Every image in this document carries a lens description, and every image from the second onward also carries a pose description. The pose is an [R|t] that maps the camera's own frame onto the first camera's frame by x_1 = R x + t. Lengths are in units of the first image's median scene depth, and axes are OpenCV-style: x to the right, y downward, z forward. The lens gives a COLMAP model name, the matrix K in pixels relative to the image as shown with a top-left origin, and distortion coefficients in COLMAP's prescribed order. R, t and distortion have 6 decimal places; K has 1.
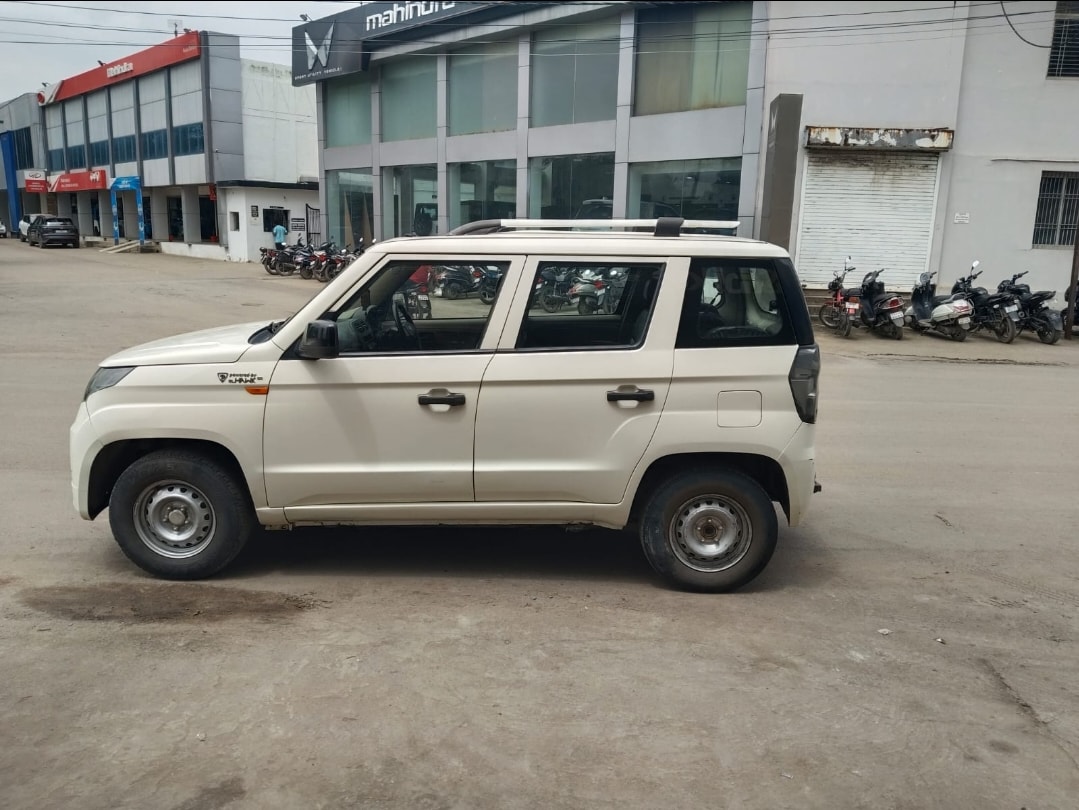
lens RADIAL K [[852.3, 0, 526.3], [0, 852.3, 396.7], [0, 0, 1]] dist [0.027868, -0.046310]
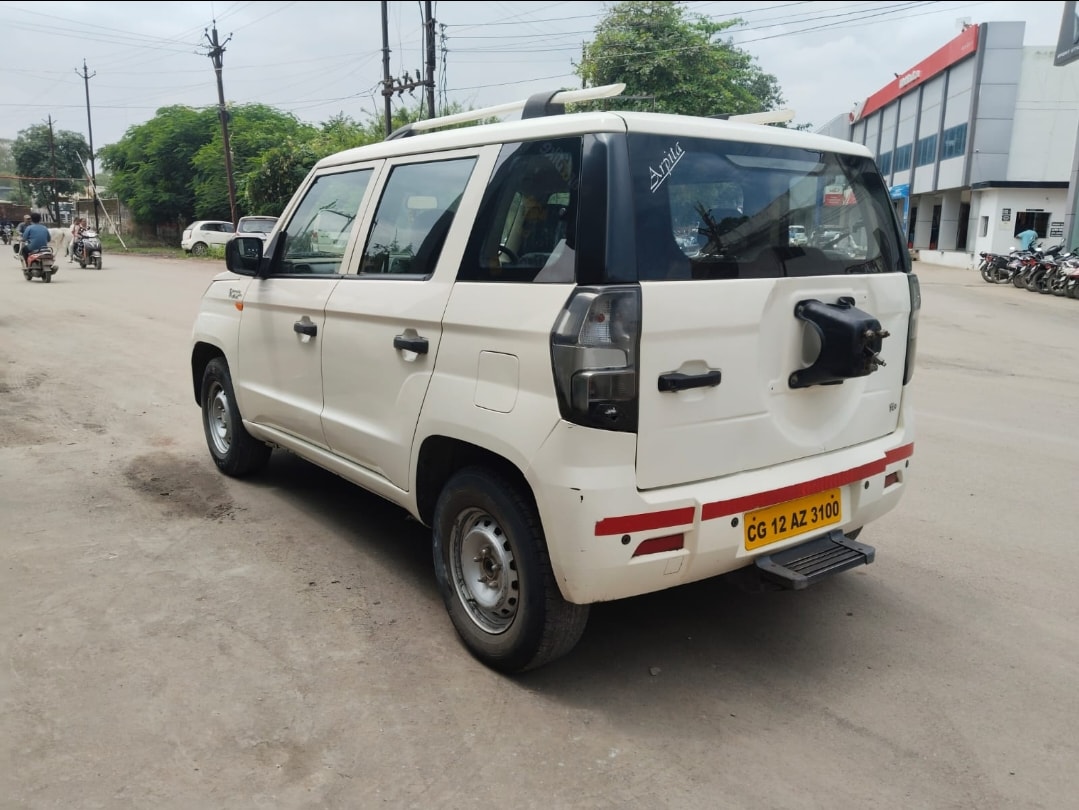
lens RADIAL K [[846.8, 0, 539.5], [0, 846.8, 405.0], [0, 0, 1]] dist [-0.007662, -0.010743]
pose [[0.622028, 0.149408, -0.768608, 0.717509], [-0.155554, 0.985640, 0.065707, -0.013454], [0.767388, 0.078689, 0.636337, 0.615069]]
